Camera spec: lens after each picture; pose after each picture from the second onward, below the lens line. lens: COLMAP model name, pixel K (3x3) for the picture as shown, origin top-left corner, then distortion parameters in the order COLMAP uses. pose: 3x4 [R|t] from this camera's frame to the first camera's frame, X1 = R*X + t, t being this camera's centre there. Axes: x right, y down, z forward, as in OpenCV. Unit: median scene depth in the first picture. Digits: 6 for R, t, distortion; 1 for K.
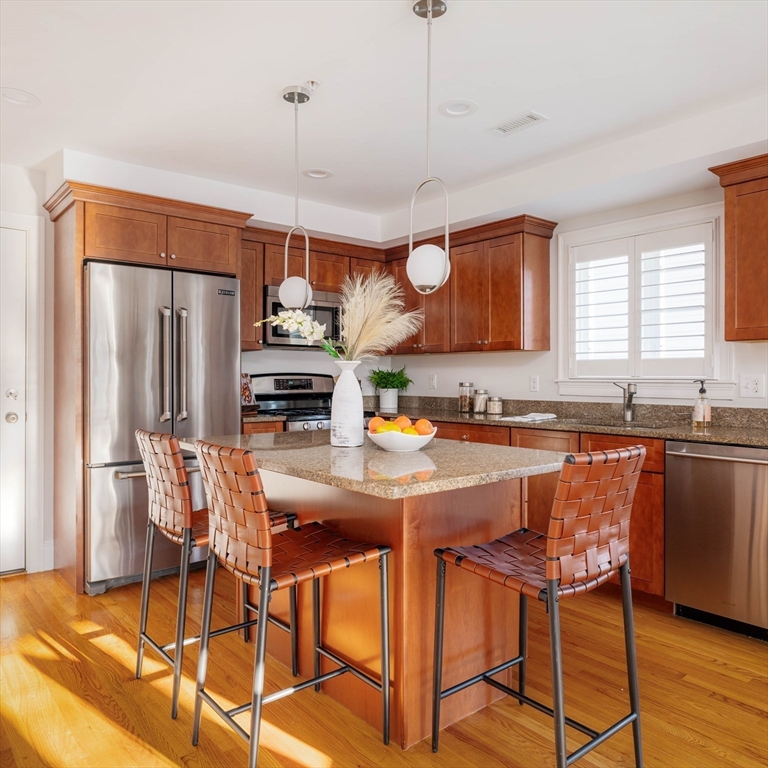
lens RADIAL K [[599.0, 0, 416.0], [0, 599.0, 381.4], [0, 0, 1]] dist [0.006025, 0.001596]
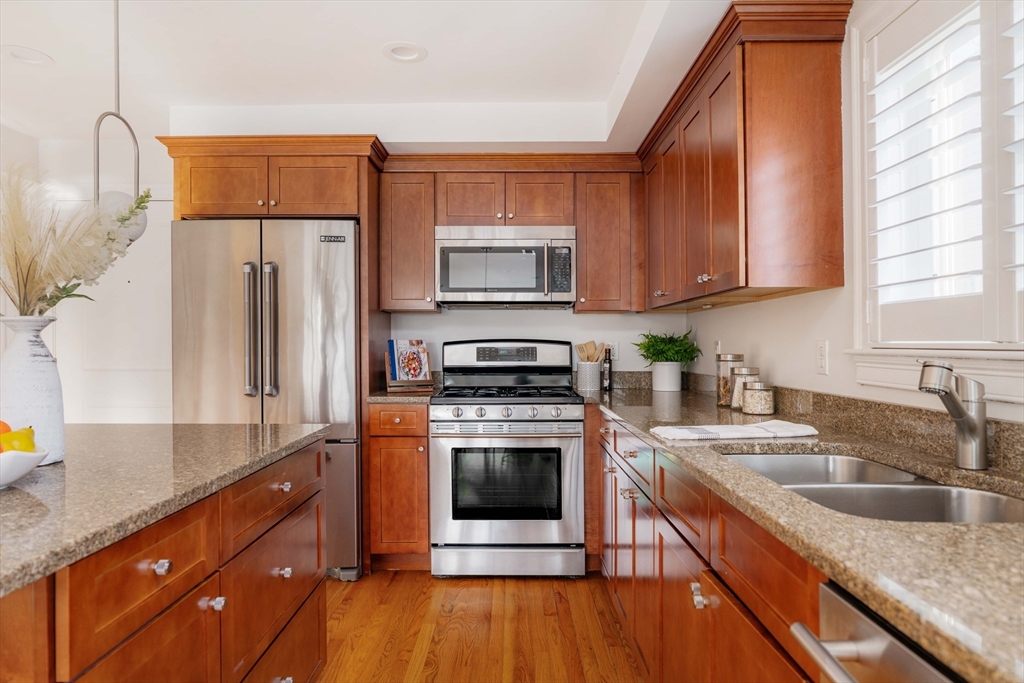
lens RADIAL K [[597.4, 0, 512.0], [0, 597.4, 341.5], [0, 0, 1]] dist [-0.000609, -0.000241]
pose [[0.748194, -0.004727, -0.663463, 0.352080], [-0.003232, 0.999937, -0.010769, -0.003212], [0.663472, 0.010201, 0.748131, 0.510282]]
